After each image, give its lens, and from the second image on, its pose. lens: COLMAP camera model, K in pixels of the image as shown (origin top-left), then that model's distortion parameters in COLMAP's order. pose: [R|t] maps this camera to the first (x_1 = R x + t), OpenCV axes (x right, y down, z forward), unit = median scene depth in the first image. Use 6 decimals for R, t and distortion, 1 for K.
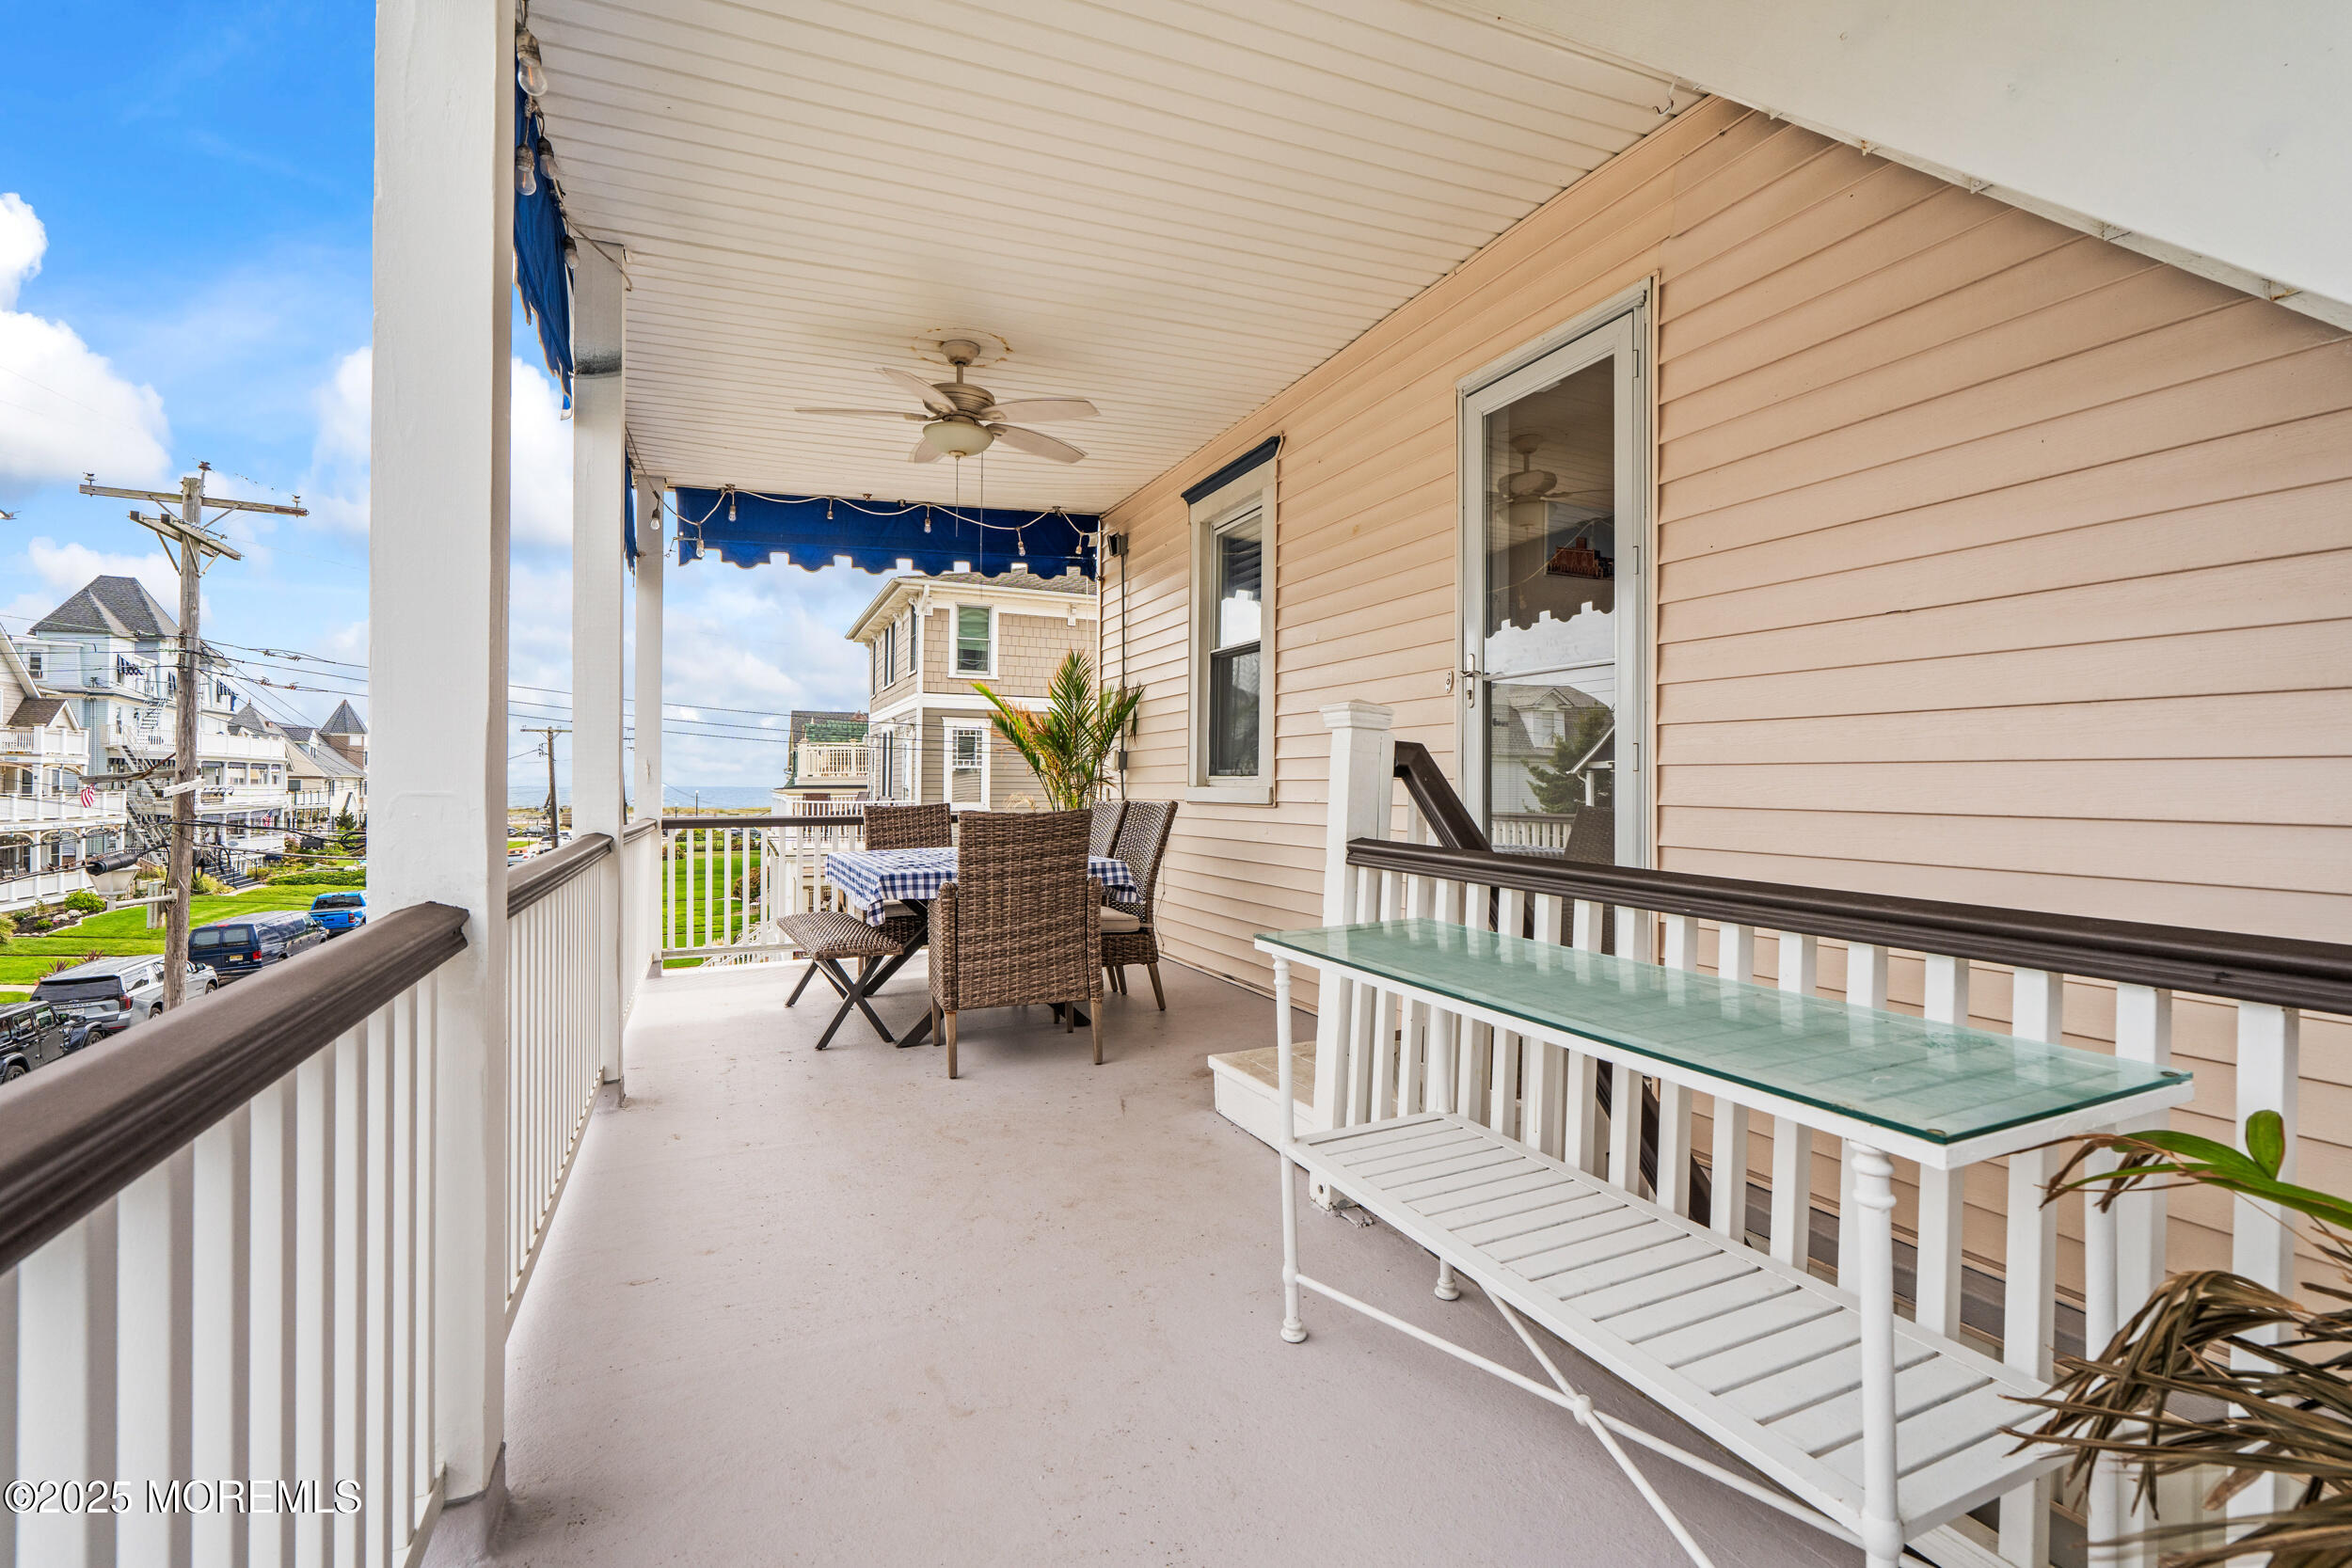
lens RADIAL K [[1068.0, 0, 1163.6], [0, 1068.0, 779.3], [0, 0, 1]] dist [0.001572, 0.001842]
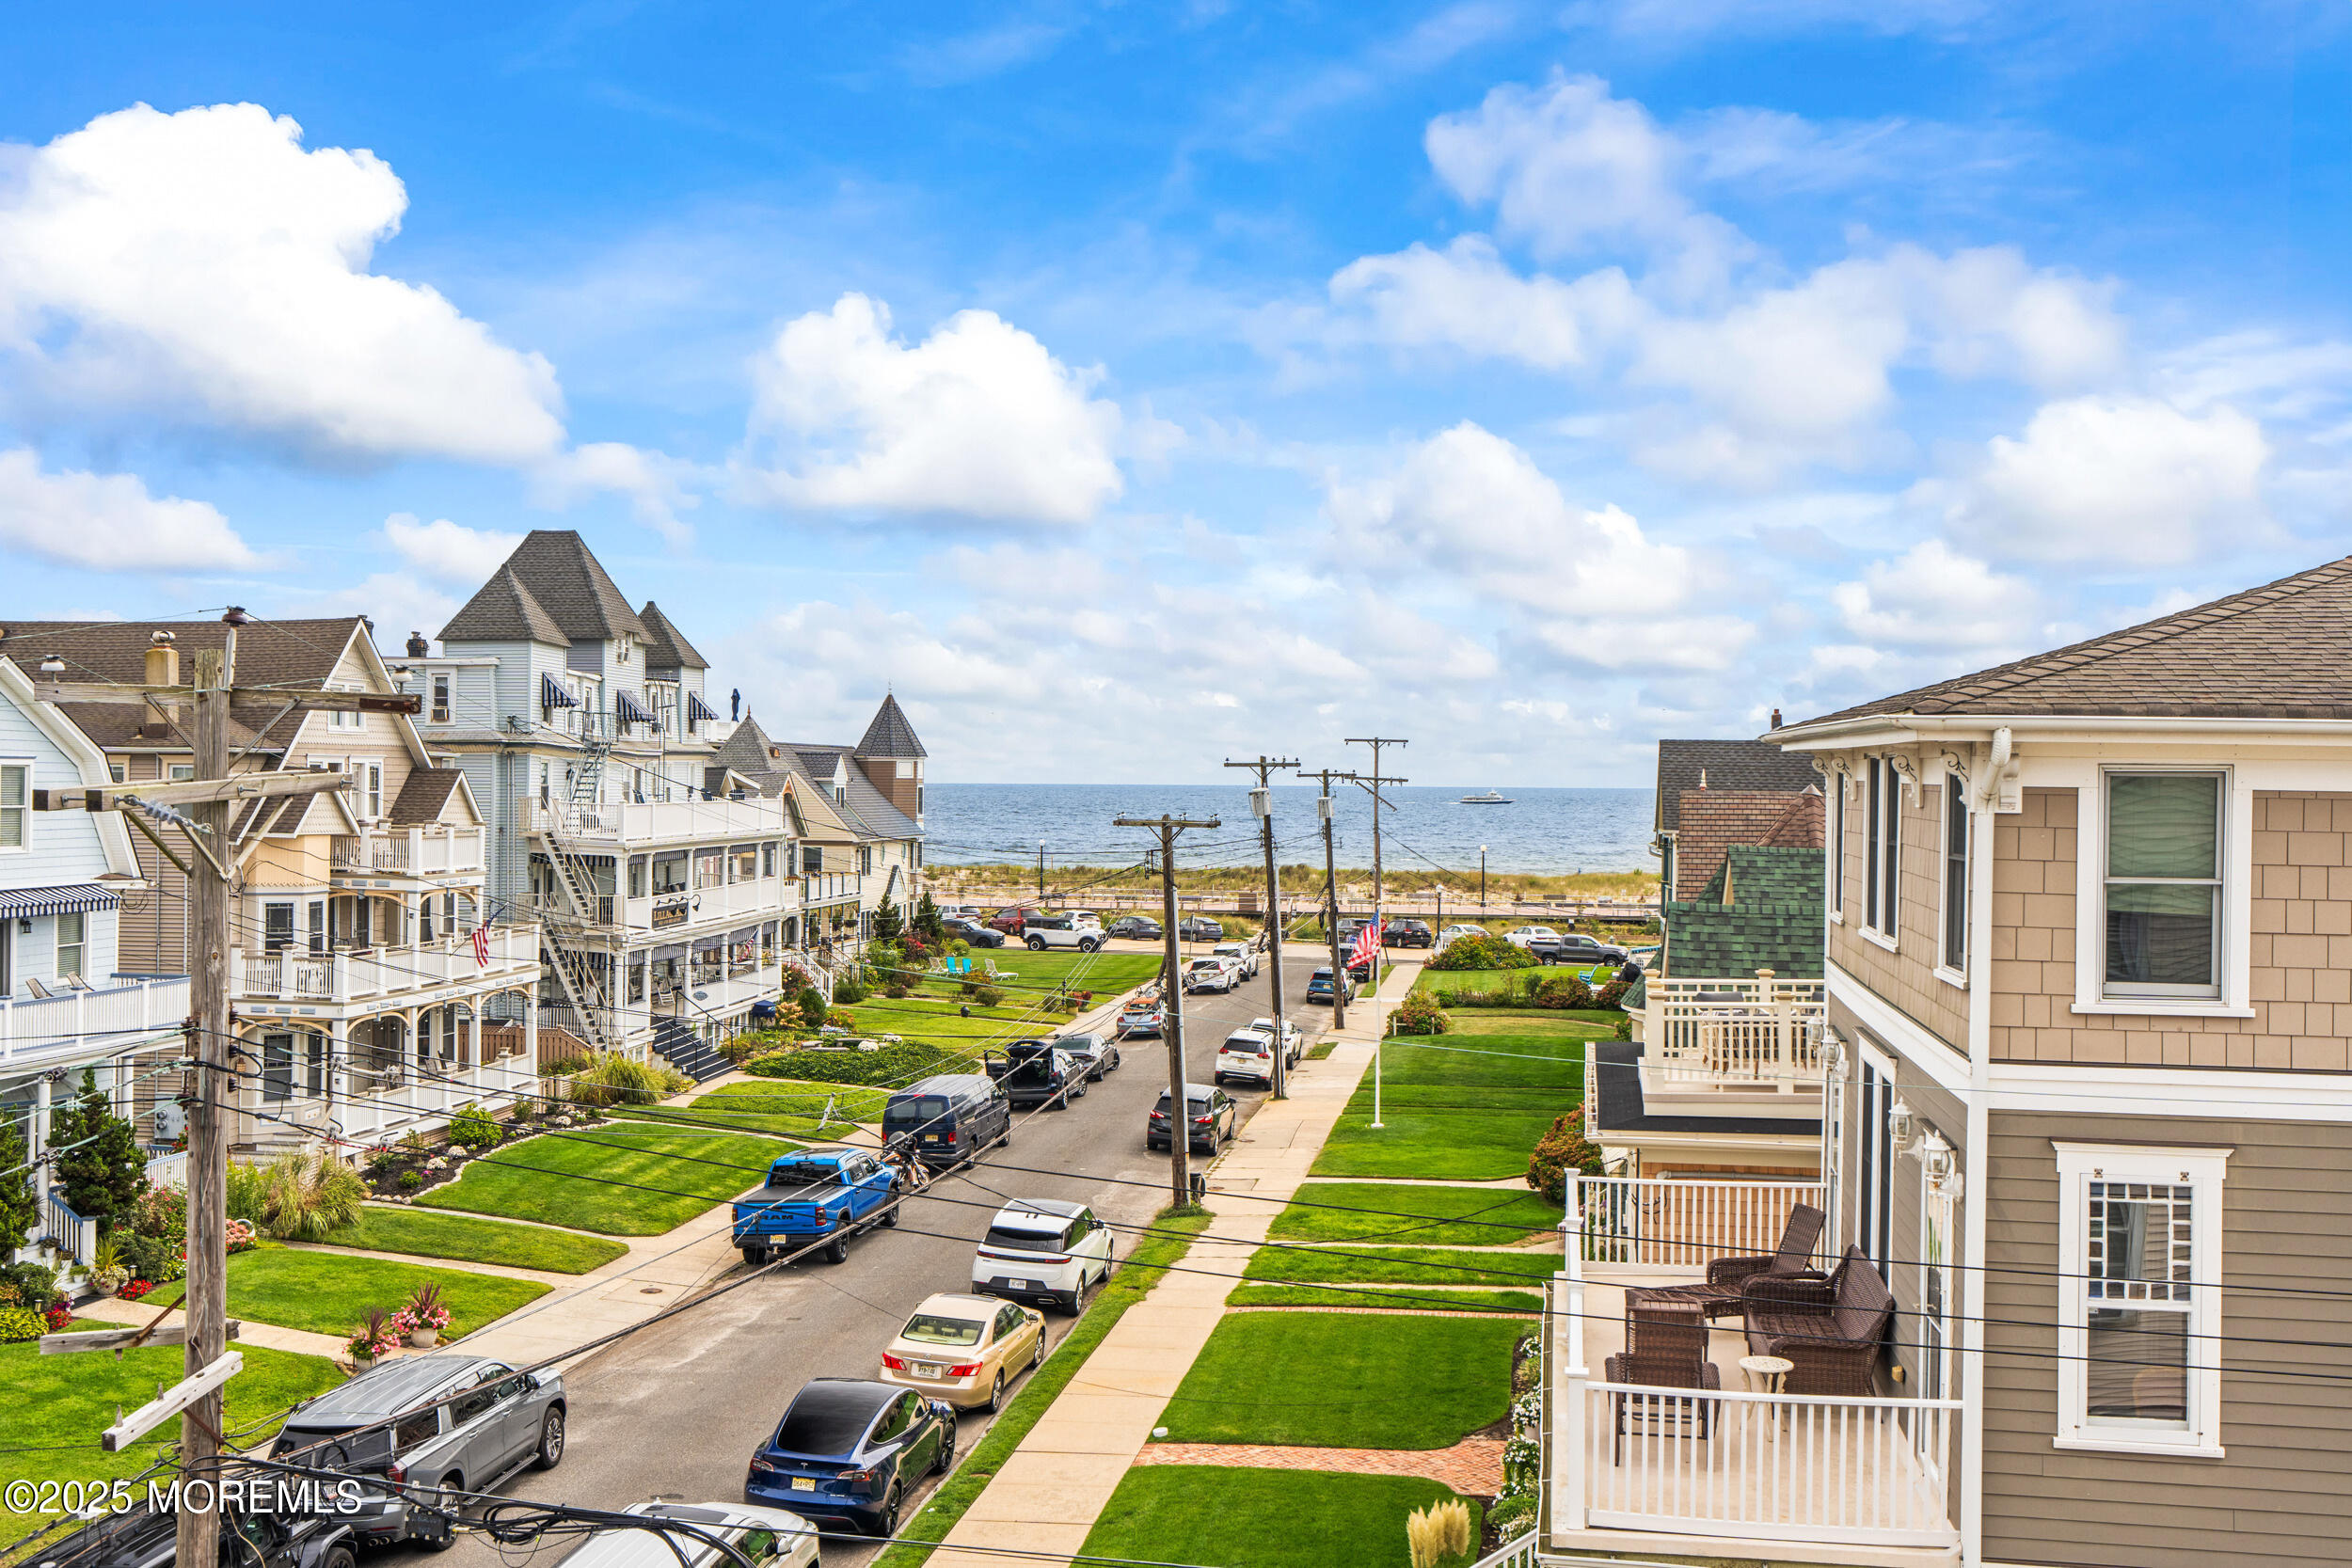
lens RADIAL K [[2252.5, 0, 1190.7], [0, 2252.5, 769.3], [0, 0, 1]] dist [0.003369, 0.000000]
pose [[0.852342, 0.004812, -0.522963, -0.043100], [-0.000143, 0.999960, 0.008967, -0.092692], [0.522985, -0.007568, 0.852308, 0.171252]]
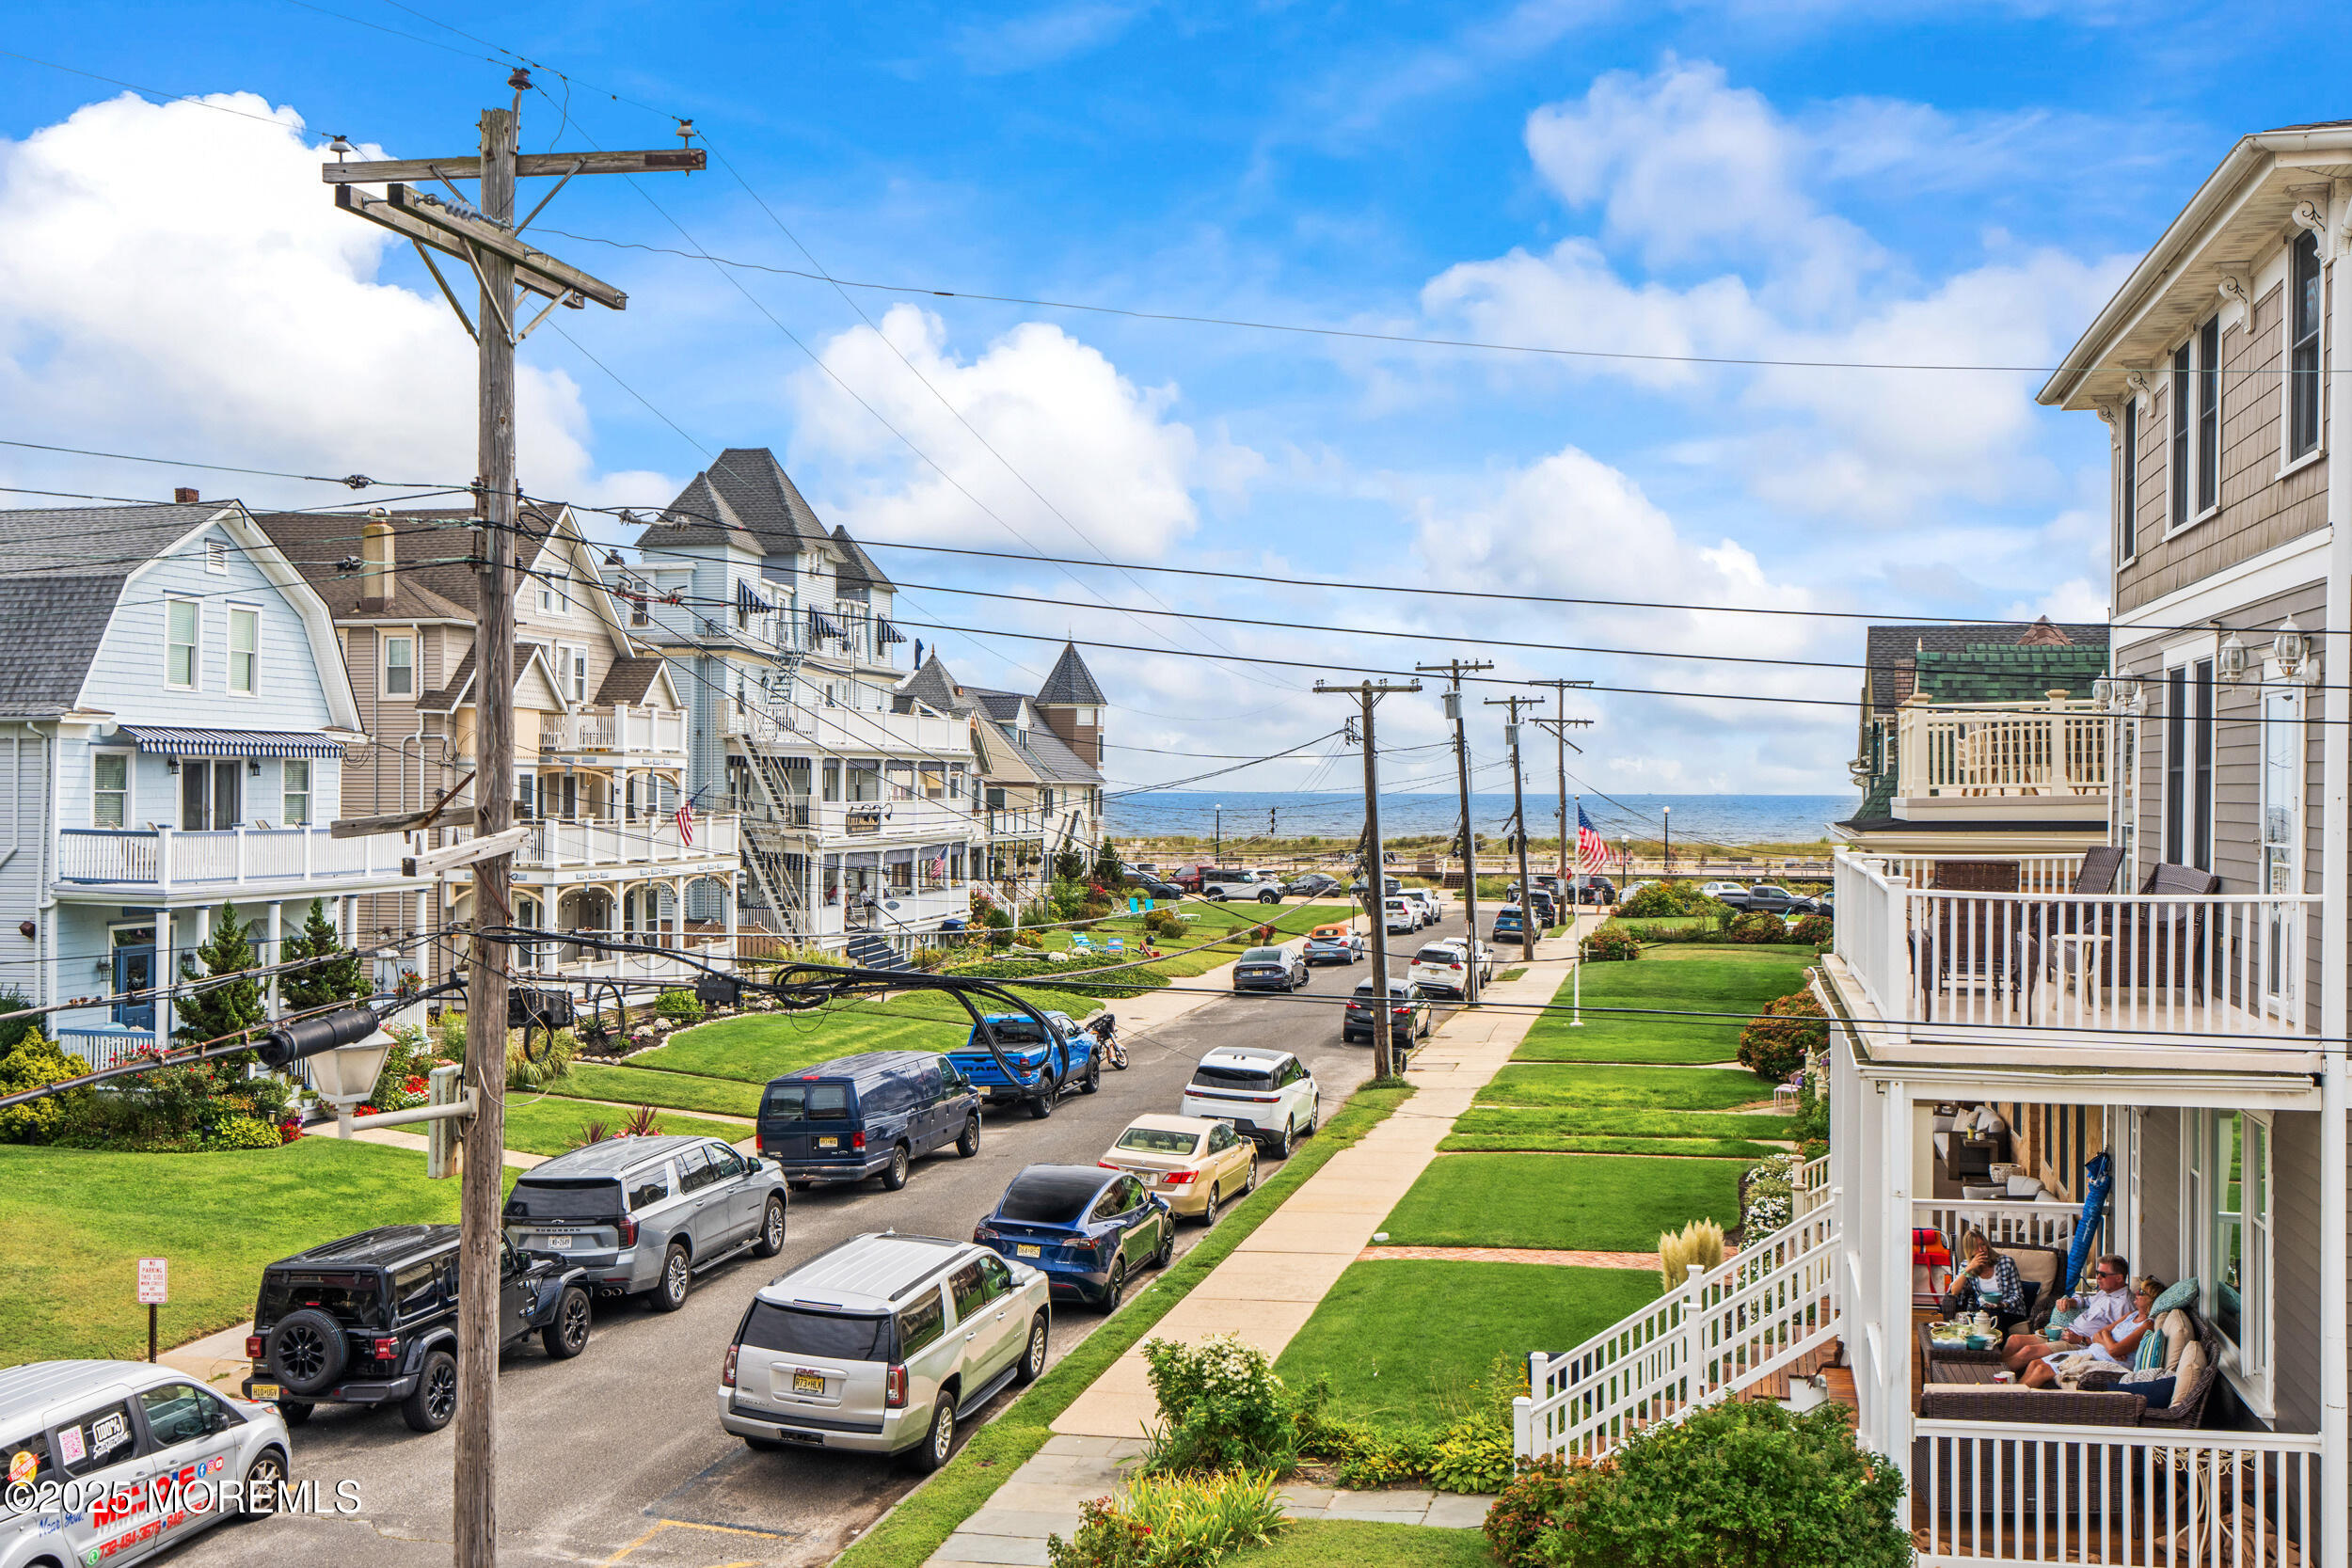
lens RADIAL K [[2252.5, 0, 1189.7], [0, 2252.5, 794.0], [0, 0, 1]] dist [0.003369, 0.000000]
pose [[0.812714, 0.000053, -0.582663, -0.066797], [0.004556, 0.999969, 0.006446, -0.007070], [0.582645, -0.007893, 0.812688, 0.169601]]
